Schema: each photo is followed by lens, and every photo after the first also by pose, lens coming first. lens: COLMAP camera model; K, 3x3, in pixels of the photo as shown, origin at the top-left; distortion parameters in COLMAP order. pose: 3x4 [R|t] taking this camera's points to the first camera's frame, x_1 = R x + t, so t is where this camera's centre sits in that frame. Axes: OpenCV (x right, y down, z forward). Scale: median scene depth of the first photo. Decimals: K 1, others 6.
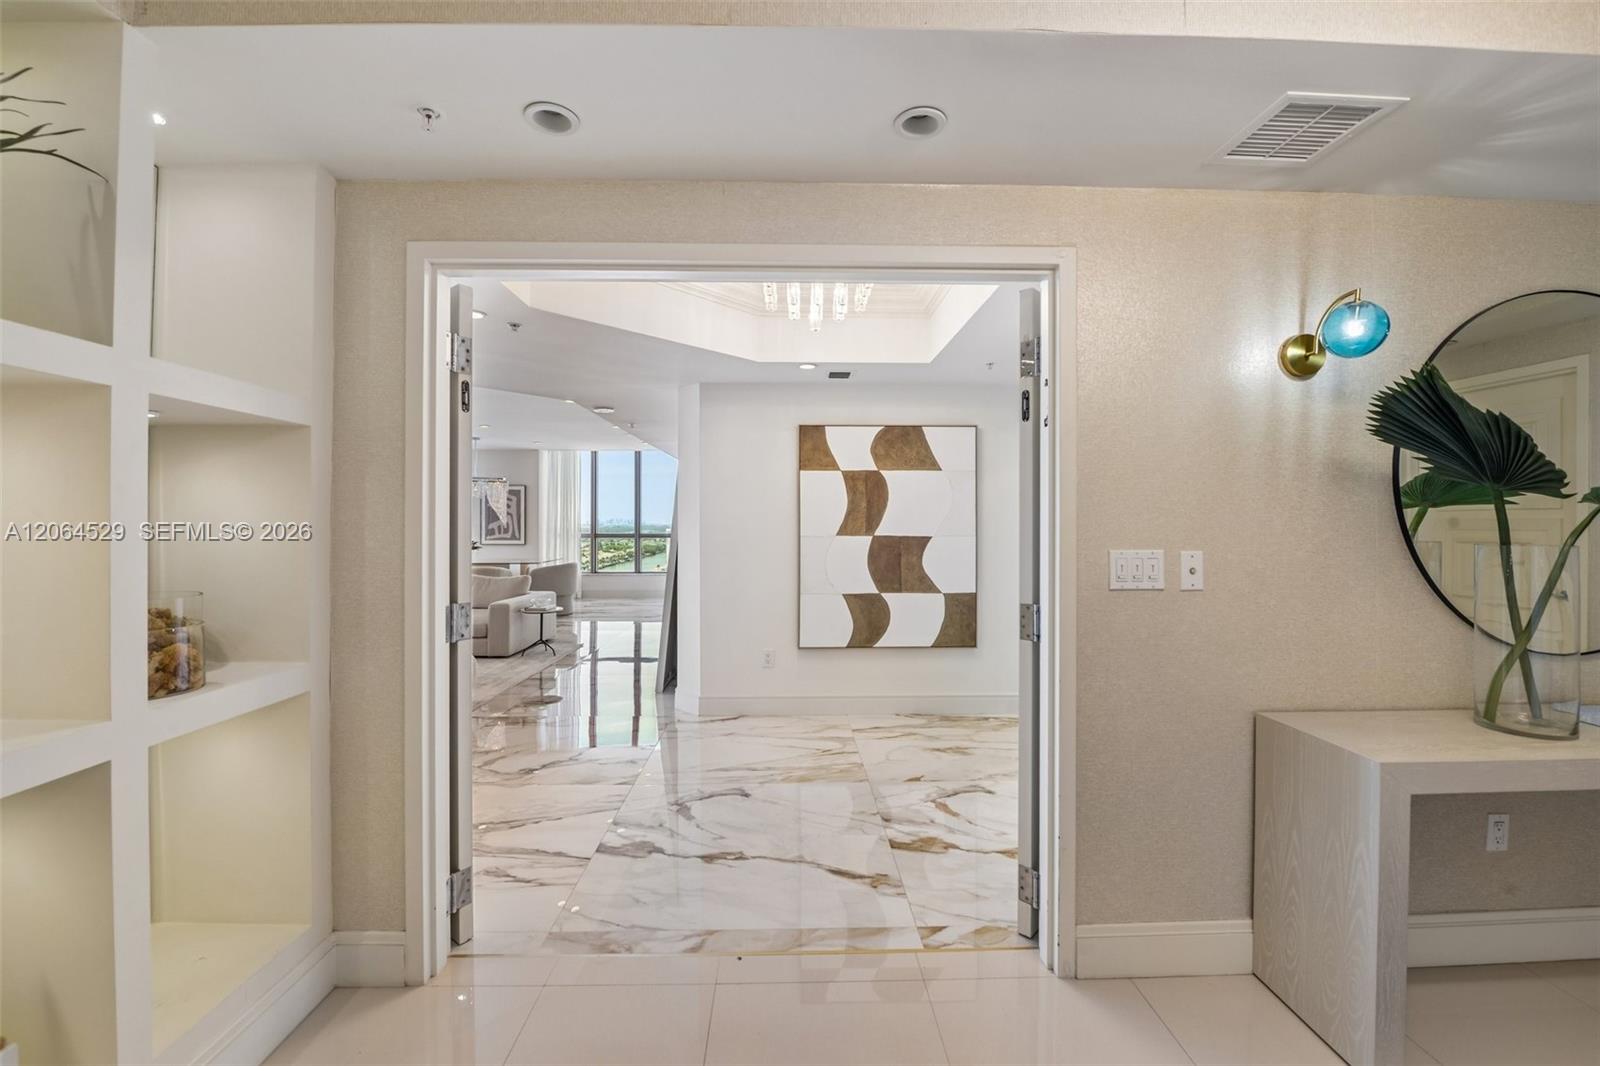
lens RADIAL K [[648.2, 0, 811.0], [0, 648.2, 523.0], [0, 0, 1]] dist [-0.014453, -0.000298]
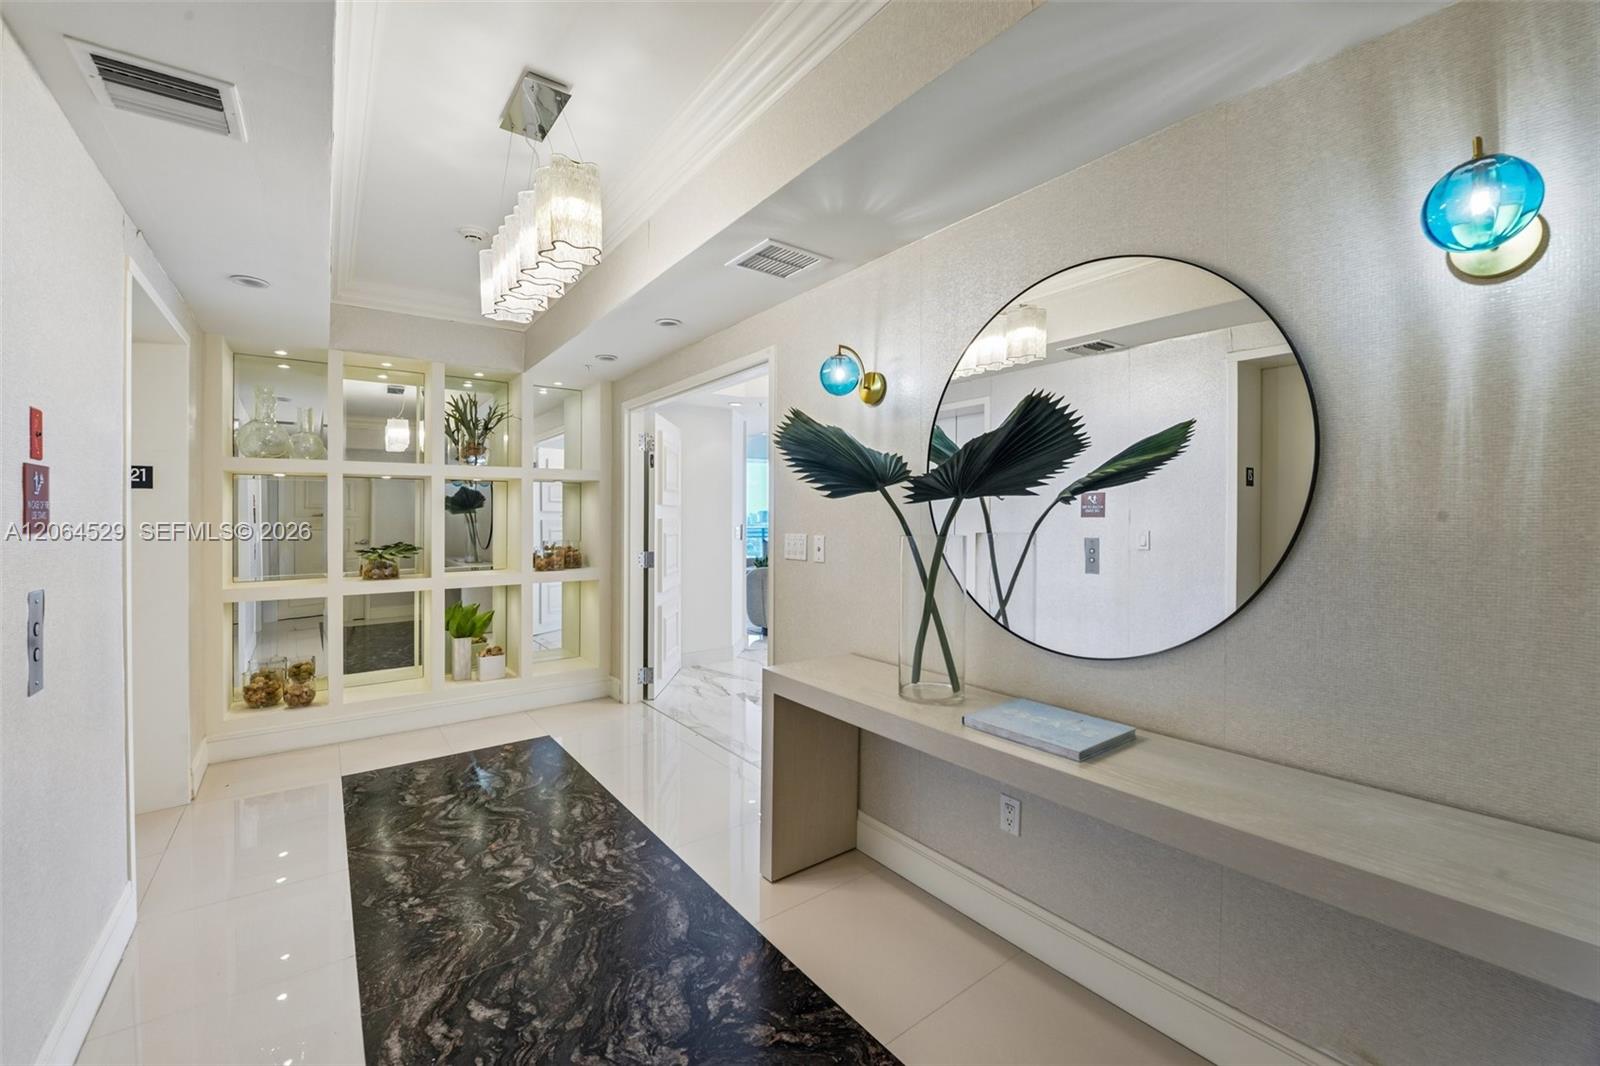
lens RADIAL K [[648.2, 0, 811.0], [0, 648.2, 523.0], [0, 0, 1]] dist [-0.014453, -0.000298]
pose [[0.583383, 0.005623, -0.812178, 1.771519], [0.004503, 0.999938, 0.010158, 0.000662], [0.812185, -0.009583, 0.583321, 0.131558]]
